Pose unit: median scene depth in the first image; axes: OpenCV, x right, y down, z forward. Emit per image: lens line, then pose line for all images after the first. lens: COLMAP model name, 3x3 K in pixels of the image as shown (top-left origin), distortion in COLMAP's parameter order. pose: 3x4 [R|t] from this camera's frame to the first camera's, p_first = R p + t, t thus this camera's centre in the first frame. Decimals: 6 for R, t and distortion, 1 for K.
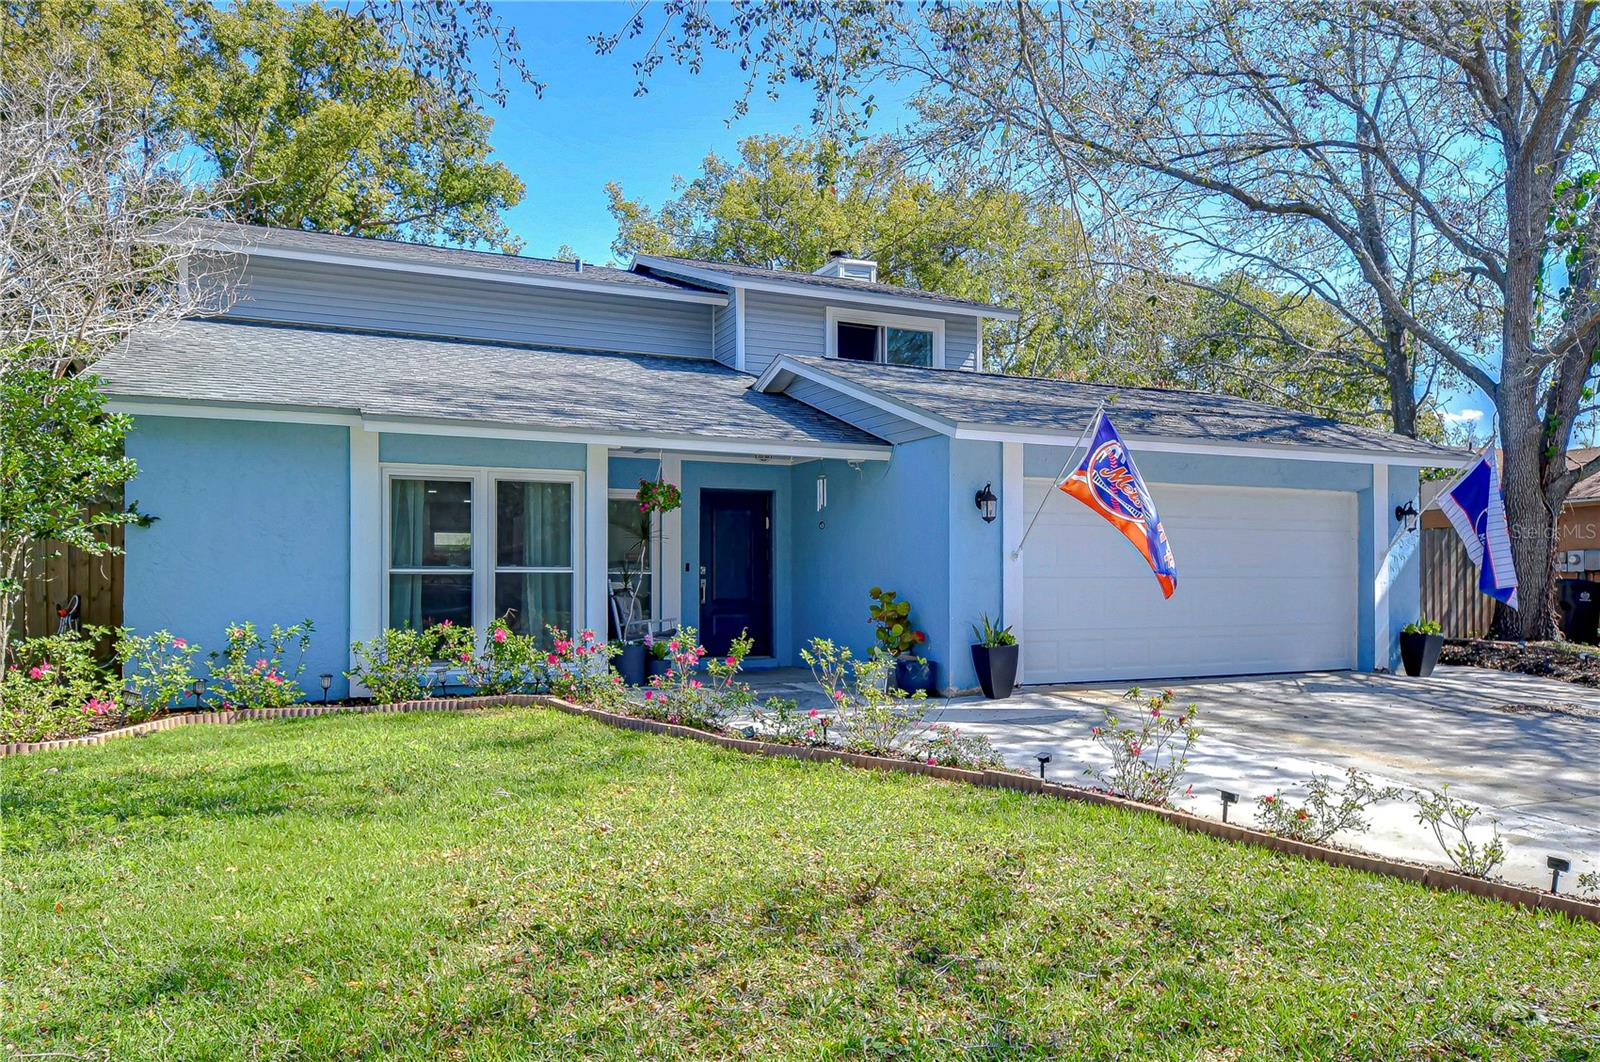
lens RADIAL K [[1098.7, 0, 801.7], [0, 1098.7, 553.7], [0, 0, 1]] dist [0.003291, 0.000599]
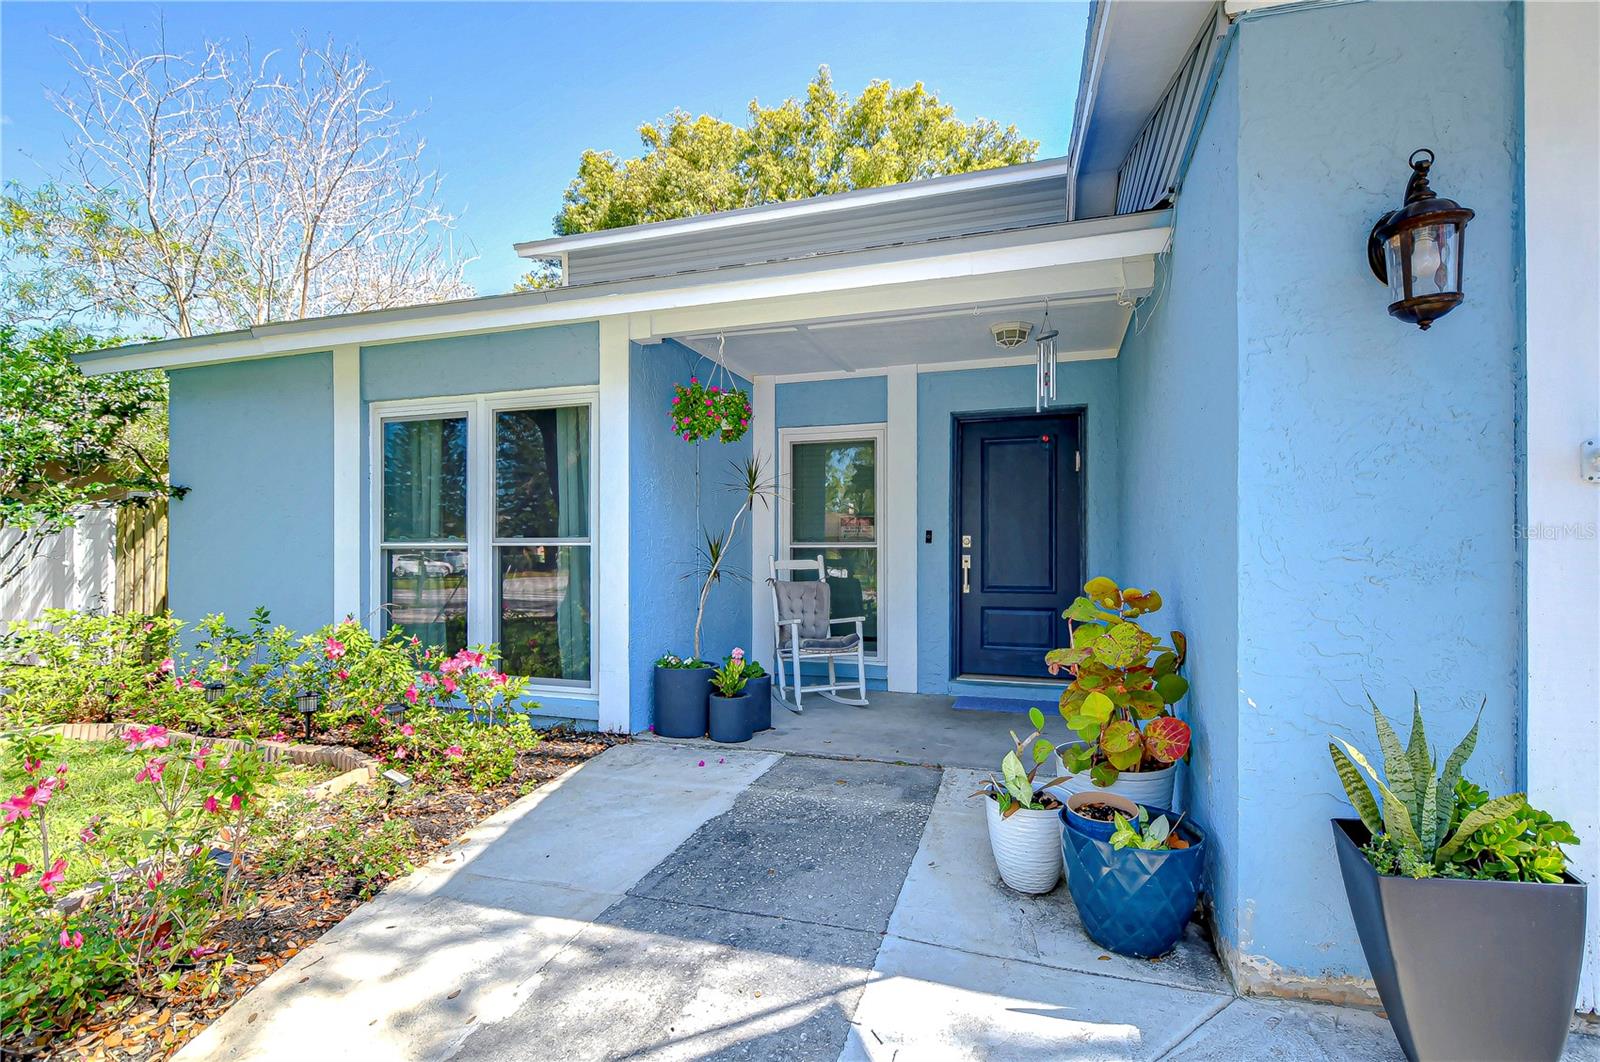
lens RADIAL K [[758.0, 0, 800.0], [0, 758.0, 553.3], [0, 0, 1]] dist [-0.002010, -0.000315]
pose [[0.732080, -0.000484, -0.681218, 0.172909], [0.016397, 0.999723, 0.016911, 0.015795], [0.681021, -0.023550, 0.731885, 0.742529]]
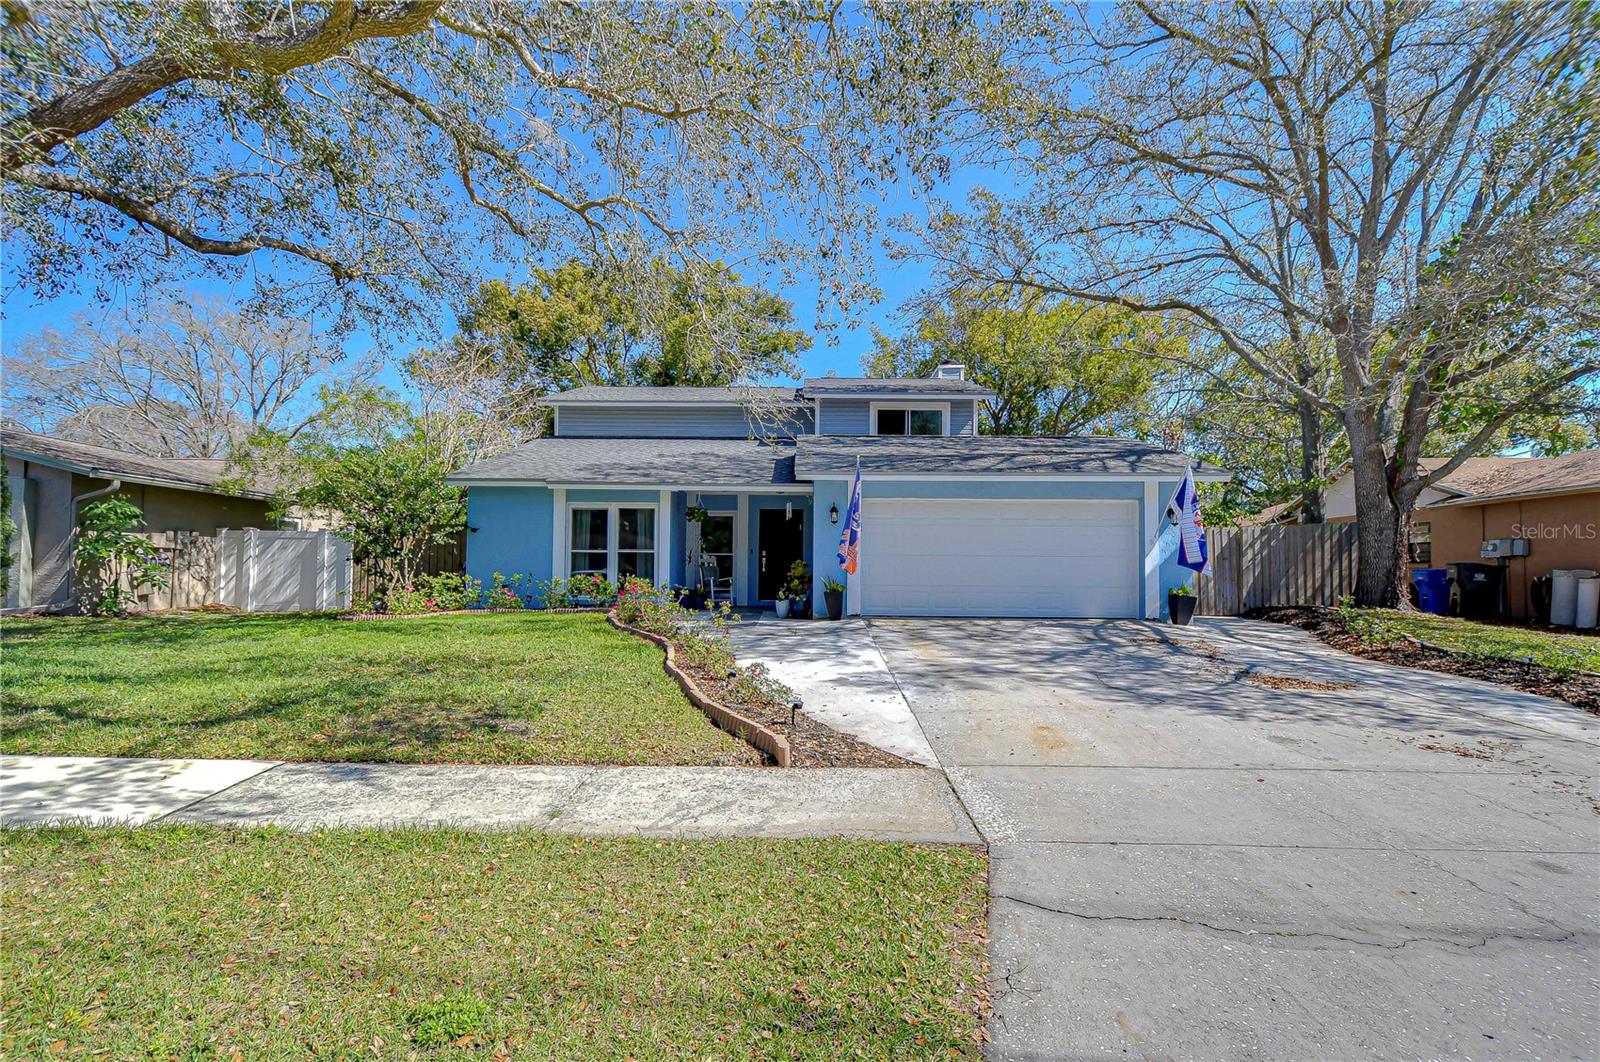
lens RADIAL K [[717.6, 0, 800.0], [0, 717.6, 531.0], [0, 0, 1]] dist [0.021073, -0.000095]
pose [[0.906349, -0.014573, -0.422278, 0.587862], [0.001726, 0.999524, -0.030790, 0.018350], [0.422526, 0.027177, 0.905943, -0.097765]]
